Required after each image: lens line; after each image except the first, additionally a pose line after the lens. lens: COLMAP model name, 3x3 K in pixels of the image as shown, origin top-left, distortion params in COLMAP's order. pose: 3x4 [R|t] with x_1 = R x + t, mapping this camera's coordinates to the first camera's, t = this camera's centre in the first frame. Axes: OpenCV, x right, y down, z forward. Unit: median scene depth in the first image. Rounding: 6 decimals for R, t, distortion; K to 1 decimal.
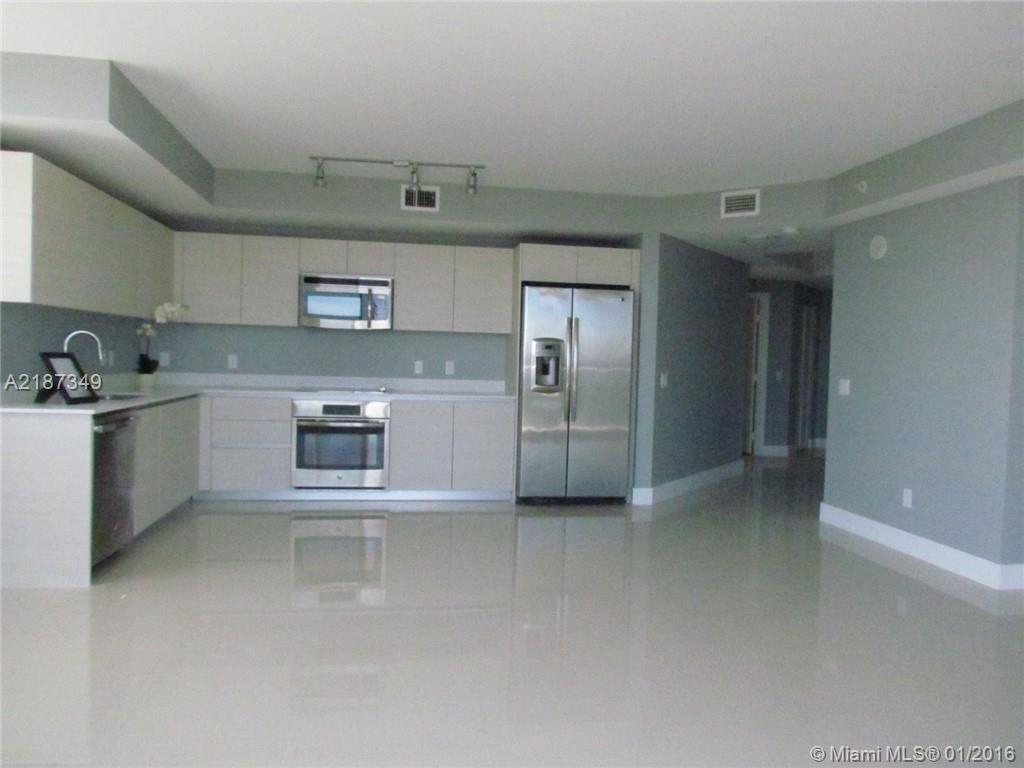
lens RADIAL K [[722.4, 0, 512.0], [0, 722.4, 384.0], [0, 0, 1]] dist [-0.070147, 0.000686]
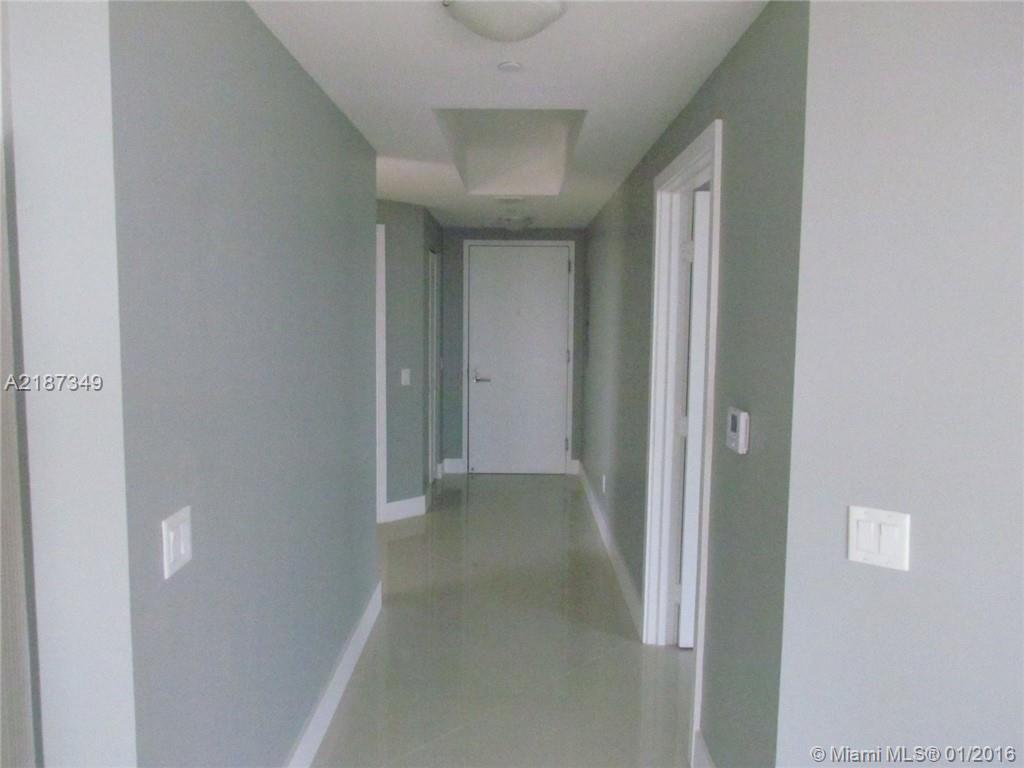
lens RADIAL K [[731.9, 0, 512.0], [0, 731.9, 384.0], [0, 0, 1]] dist [-0.035326, 0.002852]
pose [[0.809183, -0.075839, 0.582642, 0.175082], [0.036587, 0.996214, 0.078860, -0.076758], [-0.586417, -0.042495, 0.808894, 0.789308]]
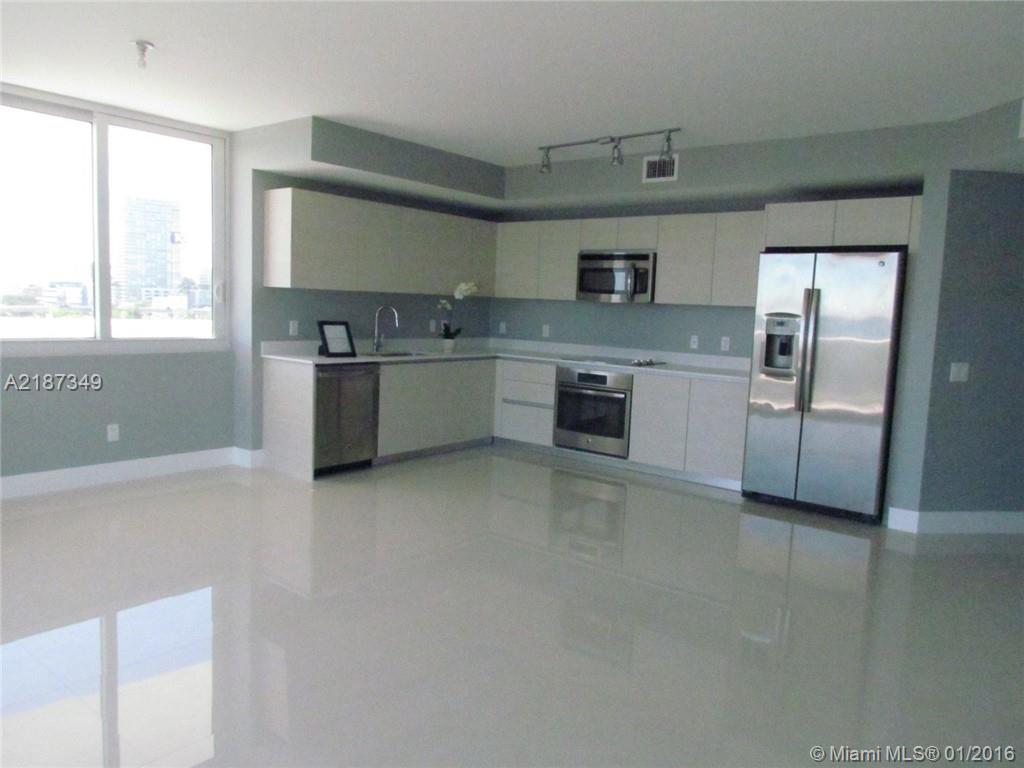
lens RADIAL K [[731.9, 0, 512.0], [0, 731.9, 384.0], [0, 0, 1]] dist [-0.035326, 0.002852]
pose [[0.663550, 0.077390, -0.744119, 0.486032], [-0.047197, 0.996984, 0.061602, -0.017366], [0.746642, -0.005756, 0.665201, 0.182797]]
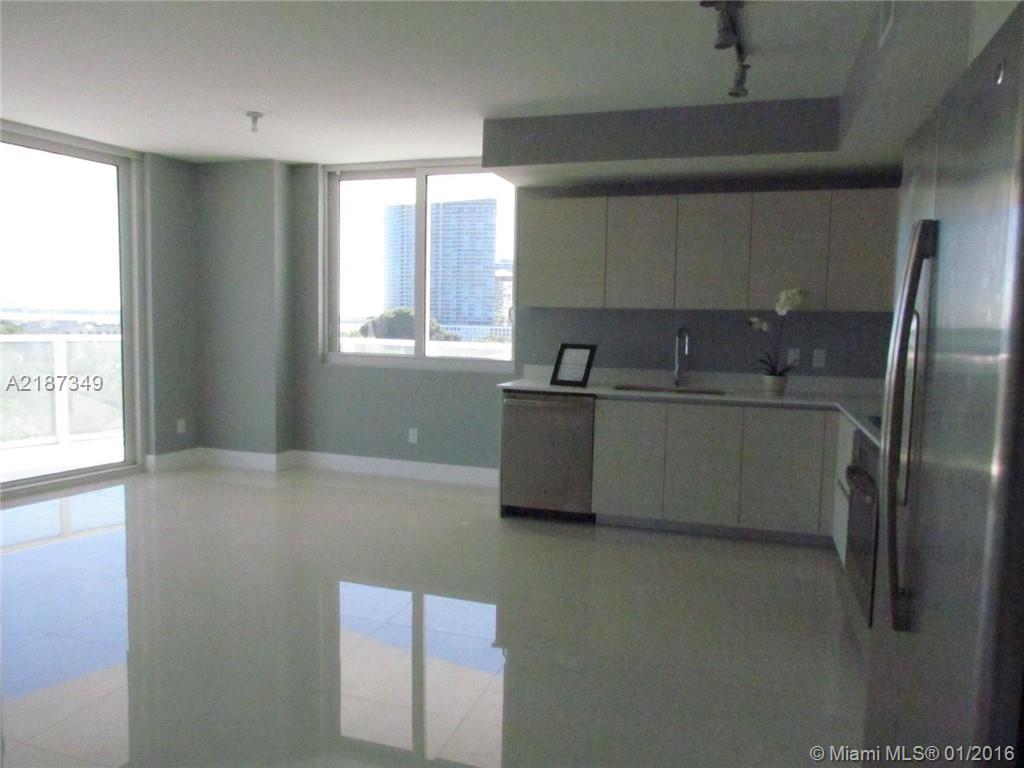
lens RADIAL K [[731.9, 0, 512.0], [0, 731.9, 384.0], [0, 0, 1]] dist [-0.035326, 0.002852]
pose [[-0.457510, 0.039057, -0.888346, 0.372127], [-0.064464, 0.994949, 0.076944, -0.044867], [0.886865, 0.092469, -0.452681, 0.992675]]
